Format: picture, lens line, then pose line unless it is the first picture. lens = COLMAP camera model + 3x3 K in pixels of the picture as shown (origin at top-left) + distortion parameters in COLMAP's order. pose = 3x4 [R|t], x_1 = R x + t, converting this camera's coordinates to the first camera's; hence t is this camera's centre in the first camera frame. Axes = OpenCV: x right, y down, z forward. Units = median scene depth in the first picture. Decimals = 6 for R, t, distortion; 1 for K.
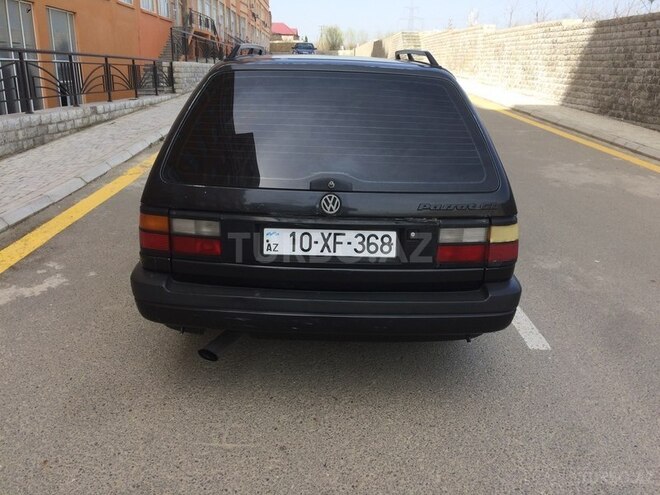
lens RADIAL K [[567.9, 0, 330.6], [0, 567.9, 246.3], [0, 0, 1]] dist [0.015341, -0.009488]
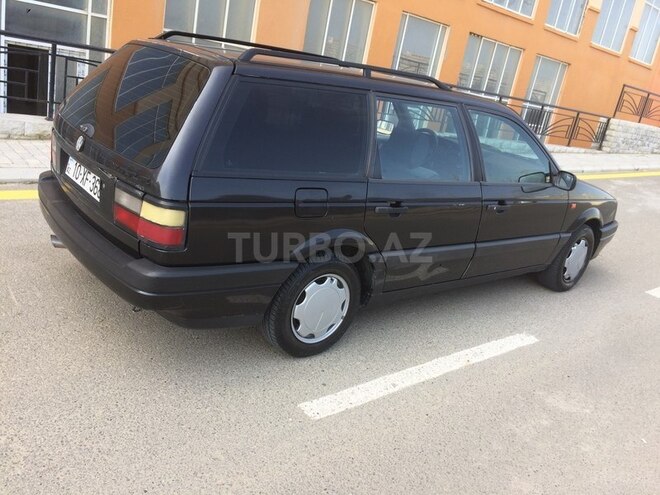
lens RADIAL K [[567.9, 0, 333.3], [0, 567.9, 247.2], [0, 0, 1]] dist [0.015341, -0.009488]
pose [[0.628646, 0.325548, -0.706274, 0.922218], [-0.385894, 0.919055, 0.080147, -0.135558], [0.675196, 0.222162, 0.703387, 0.363458]]
